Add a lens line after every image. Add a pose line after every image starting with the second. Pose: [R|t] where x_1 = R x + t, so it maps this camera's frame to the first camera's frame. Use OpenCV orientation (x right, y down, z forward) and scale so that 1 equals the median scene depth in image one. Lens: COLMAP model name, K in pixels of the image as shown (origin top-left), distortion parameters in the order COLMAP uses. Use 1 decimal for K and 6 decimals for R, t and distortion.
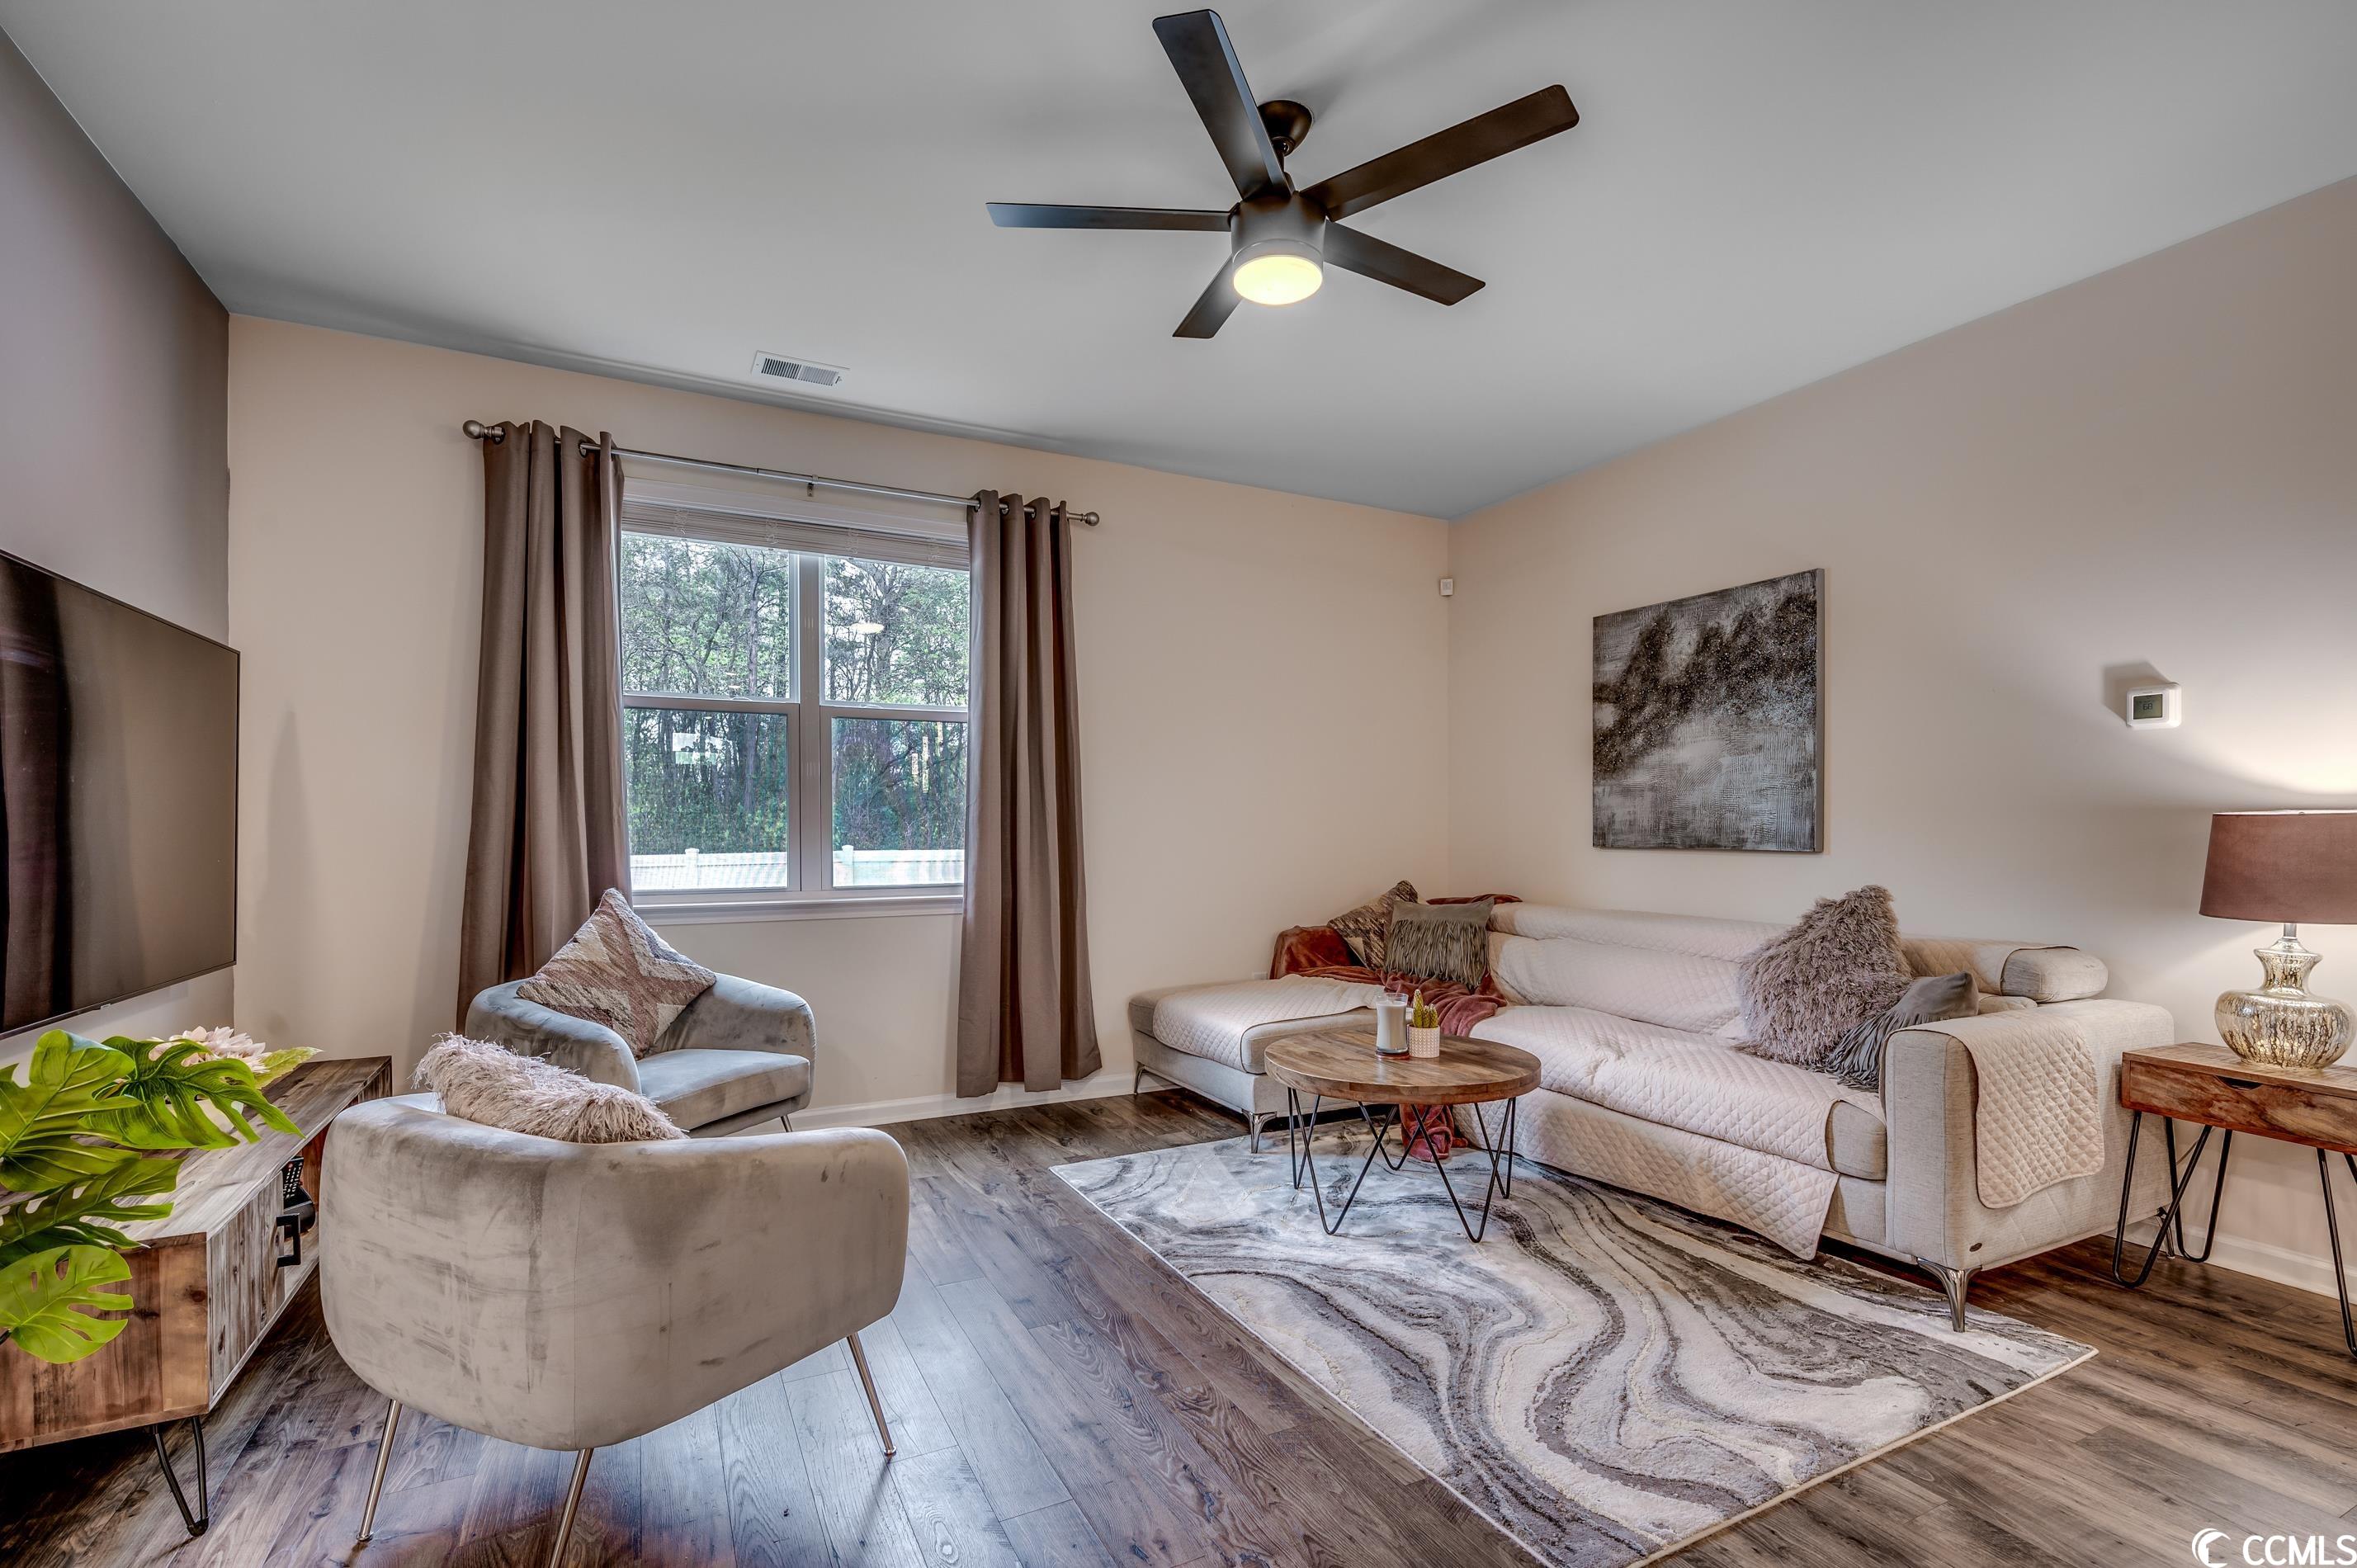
lens RADIAL K [[1047.0, 0, 1171.1], [0, 1047.0, 842.7], [0, 0, 1]] dist [-0.000476, 0.000045]
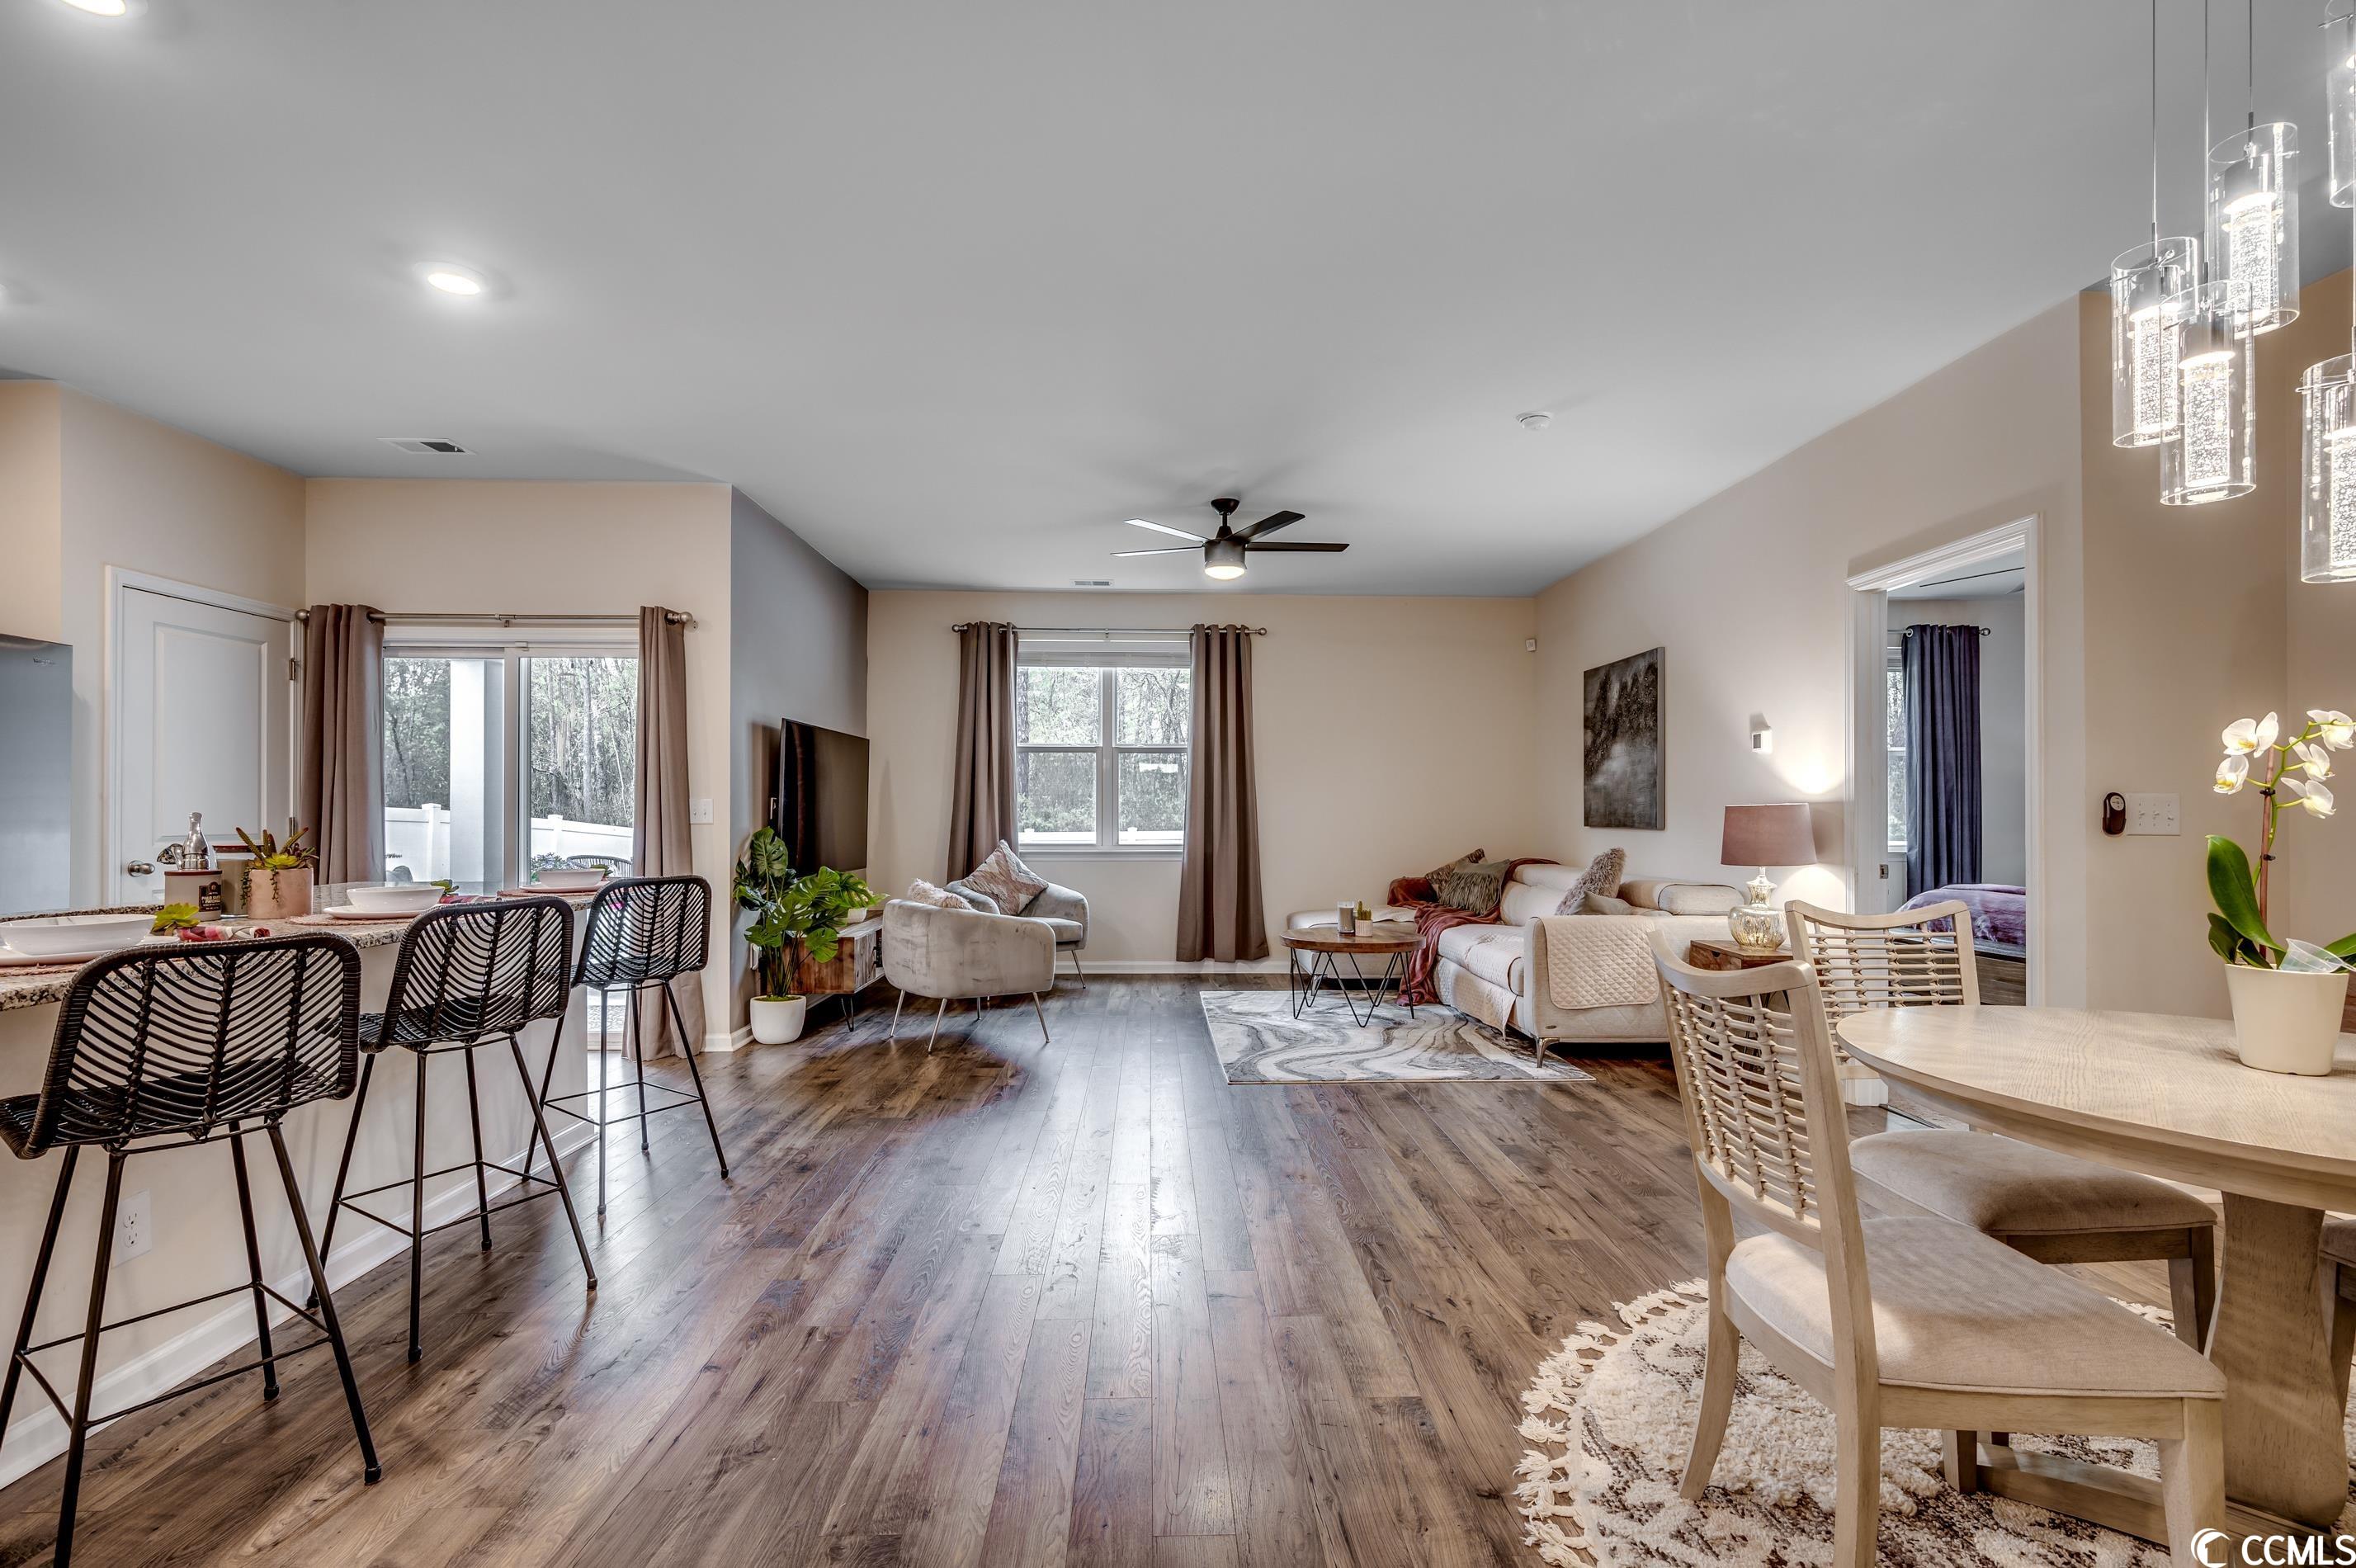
lens RADIAL K [[998.6, 0, 1184.8], [0, 998.6, 815.0], [0, 0, 1]] dist [0.000139, -0.000005]
pose [[0.907774, 0.003268, -0.419448, 0.575036], [-0.008908, 0.999894, -0.011488, 0.010418], [0.419366, 0.014165, 0.907707, -0.611414]]
